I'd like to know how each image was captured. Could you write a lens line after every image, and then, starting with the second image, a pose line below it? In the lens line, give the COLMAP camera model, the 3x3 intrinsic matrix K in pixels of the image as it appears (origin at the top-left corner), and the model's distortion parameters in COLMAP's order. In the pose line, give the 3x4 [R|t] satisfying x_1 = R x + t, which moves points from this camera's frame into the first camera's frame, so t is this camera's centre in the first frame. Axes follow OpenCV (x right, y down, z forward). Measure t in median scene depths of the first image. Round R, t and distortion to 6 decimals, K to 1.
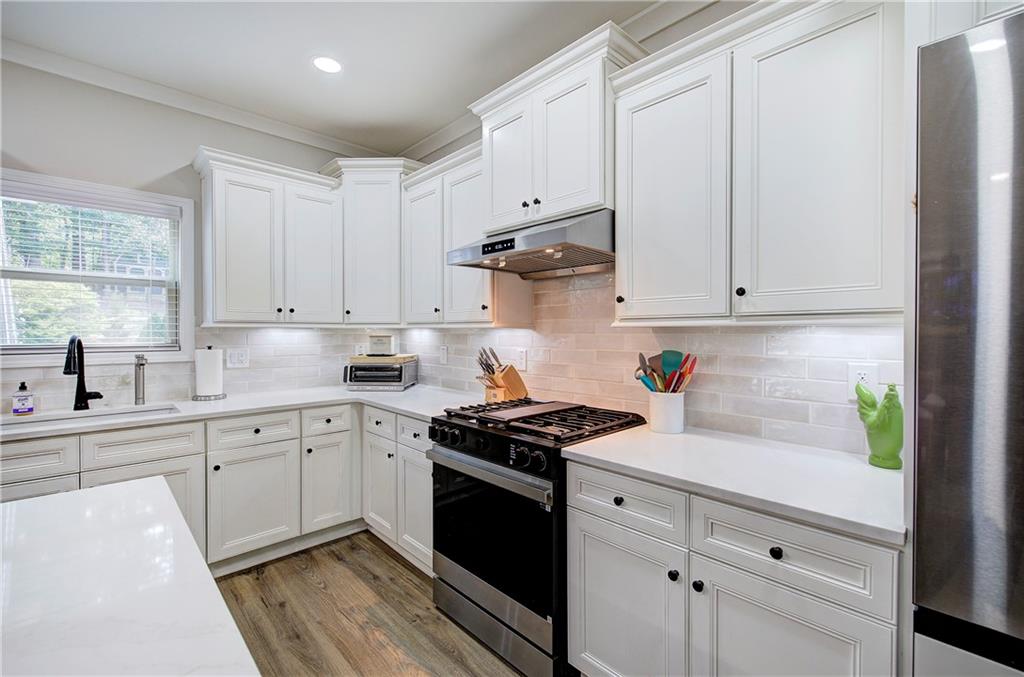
lens RADIAL K [[439.6, 0, 519.4], [0, 439.6, 336.7], [0, 0, 1]] dist [-0.001764, 0.000531]
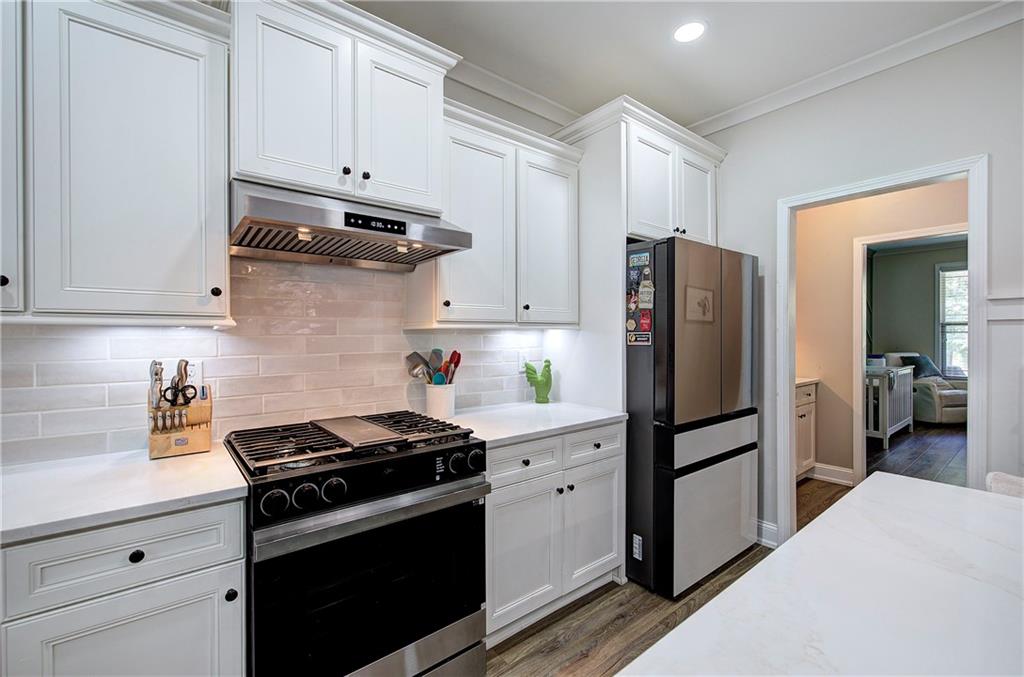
lens RADIAL K [[439.6, 0, 516.5], [0, 439.6, 338.7], [0, 0, 1]] dist [-0.001764, 0.000531]
pose [[0.087551, -0.011398, 0.996095, -0.834568], [0.009475, 0.999899, 0.010609, -0.006892], [-0.996115, 0.008509, 0.087650, 0.705360]]
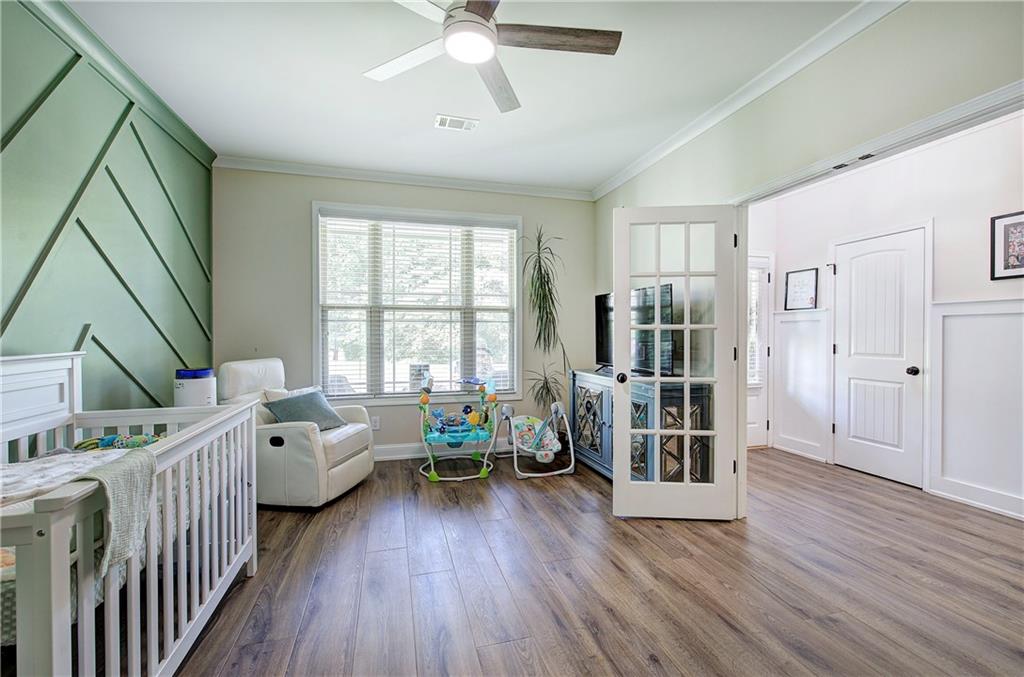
lens RADIAL K [[439.6, 0, 513.2], [0, 439.6, 334.7], [0, 0, 1]] dist [-0.001764, 0.000531]
pose [[-0.879508, -0.008536, 0.475807, 1.421987], [-0.002004, 0.999897, 0.014233, 0.052073], [-0.475879, 0.011565, -0.879435, -1.179775]]
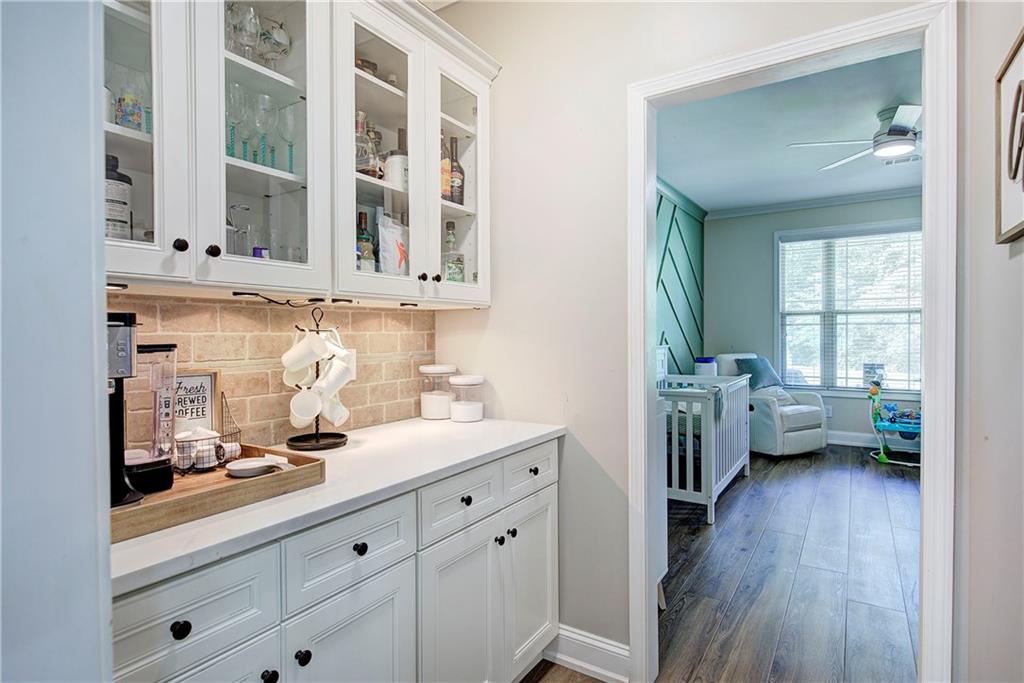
lens RADIAL K [[529.5, 0, 520.0], [0, 529.5, 342.9], [0, 0, 1]] dist [0.012955, -0.000444]
pose [[-0.234095, -0.021043, 0.971986, 0.405182], [0.011259, 0.999640, 0.024353, 0.026869], [-0.972148, 0.016645, -0.233774, -0.241369]]
